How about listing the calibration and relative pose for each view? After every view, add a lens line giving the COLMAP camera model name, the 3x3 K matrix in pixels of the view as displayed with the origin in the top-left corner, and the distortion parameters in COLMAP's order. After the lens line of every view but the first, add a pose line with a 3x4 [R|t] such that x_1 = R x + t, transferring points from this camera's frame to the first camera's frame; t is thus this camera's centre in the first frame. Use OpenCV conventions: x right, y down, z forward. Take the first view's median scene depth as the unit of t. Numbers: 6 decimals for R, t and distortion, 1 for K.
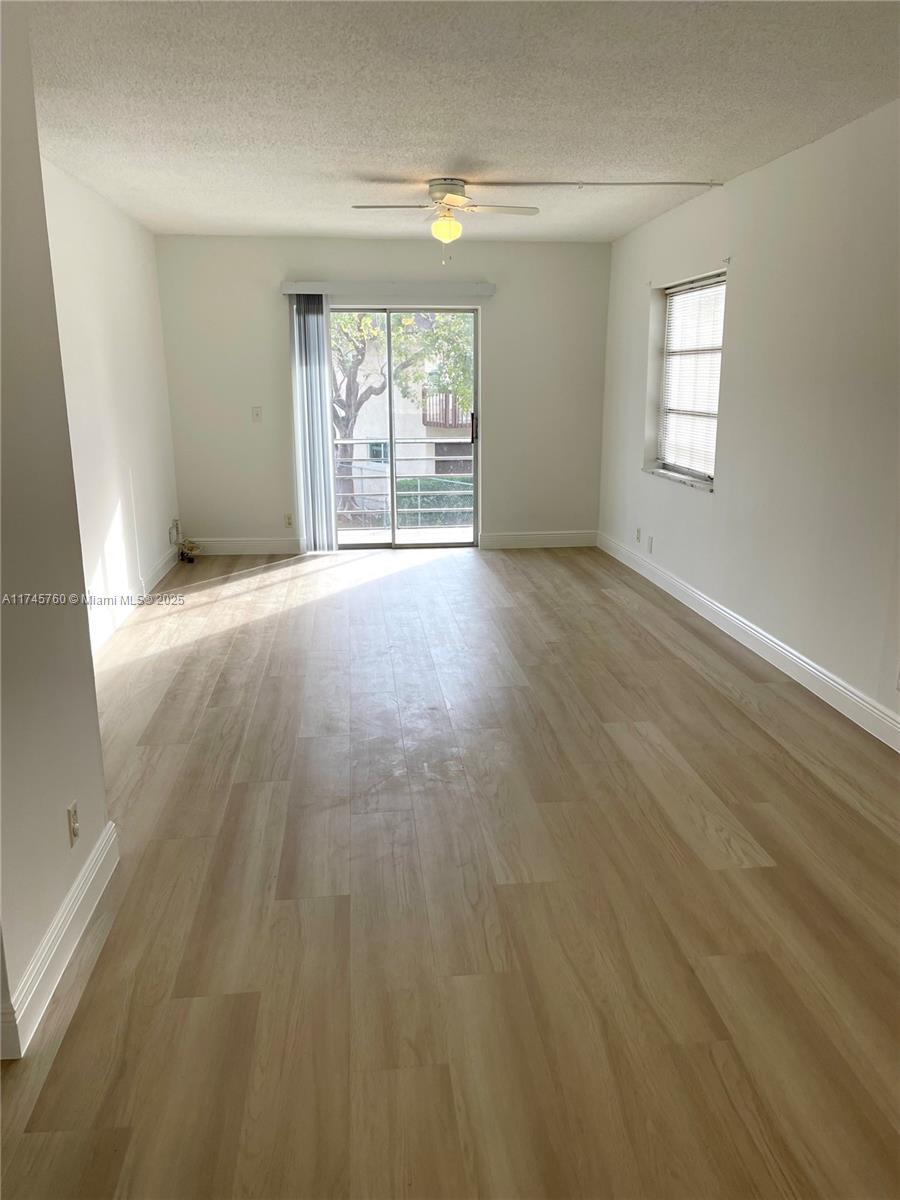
lens RADIAL K [[903.1, 0, 450.0], [0, 903.1, 600.0], [0, 0, 1]] dist [0.086785, -0.109878]
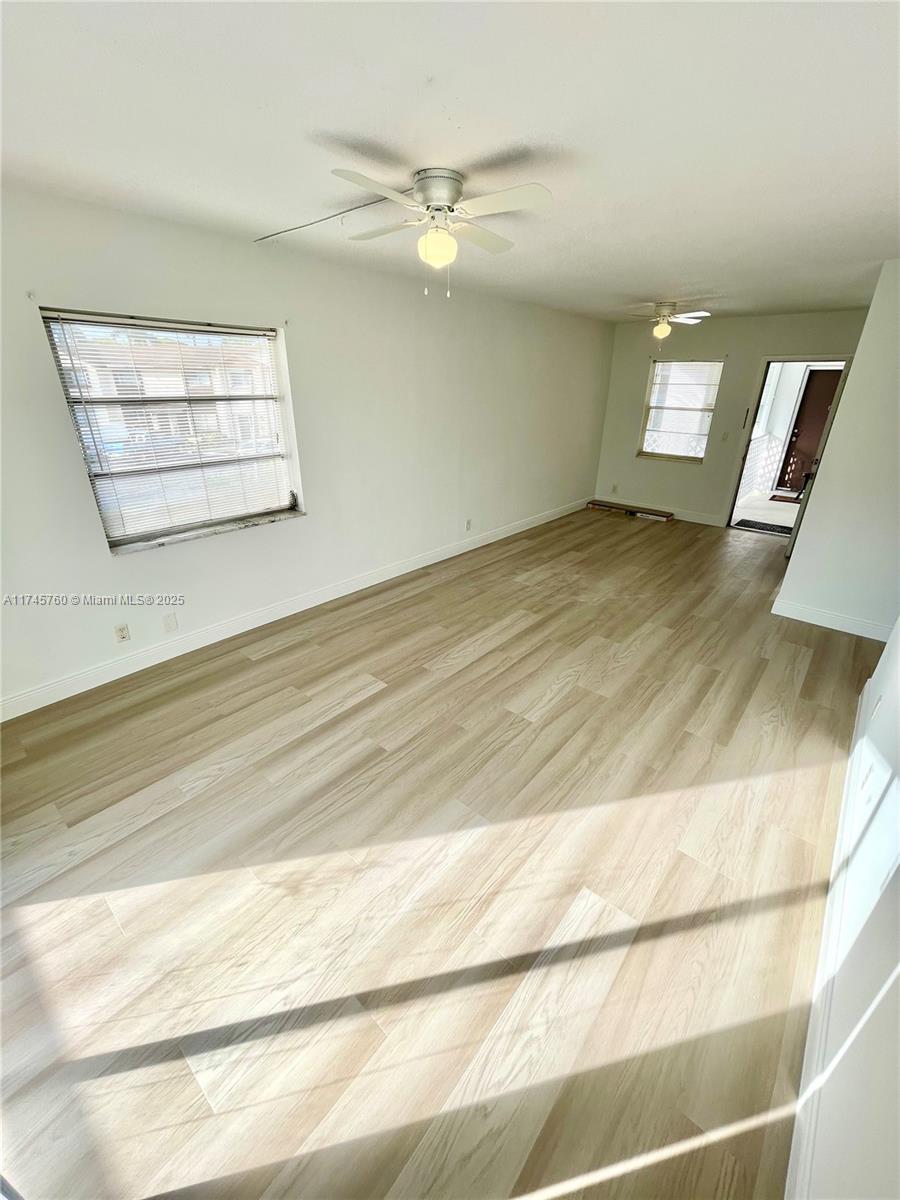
lens RADIAL K [[482.7, 0, 455.4], [0, 482.7, 598.8], [0, 0, 1]] dist [-0.002462, -0.000529]
pose [[-0.686428, -0.304561, 0.660348, -0.420674], [0.163294, 0.820326, 0.548088, -0.439861], [-0.708627, 0.484054, -0.513361, 1.532315]]
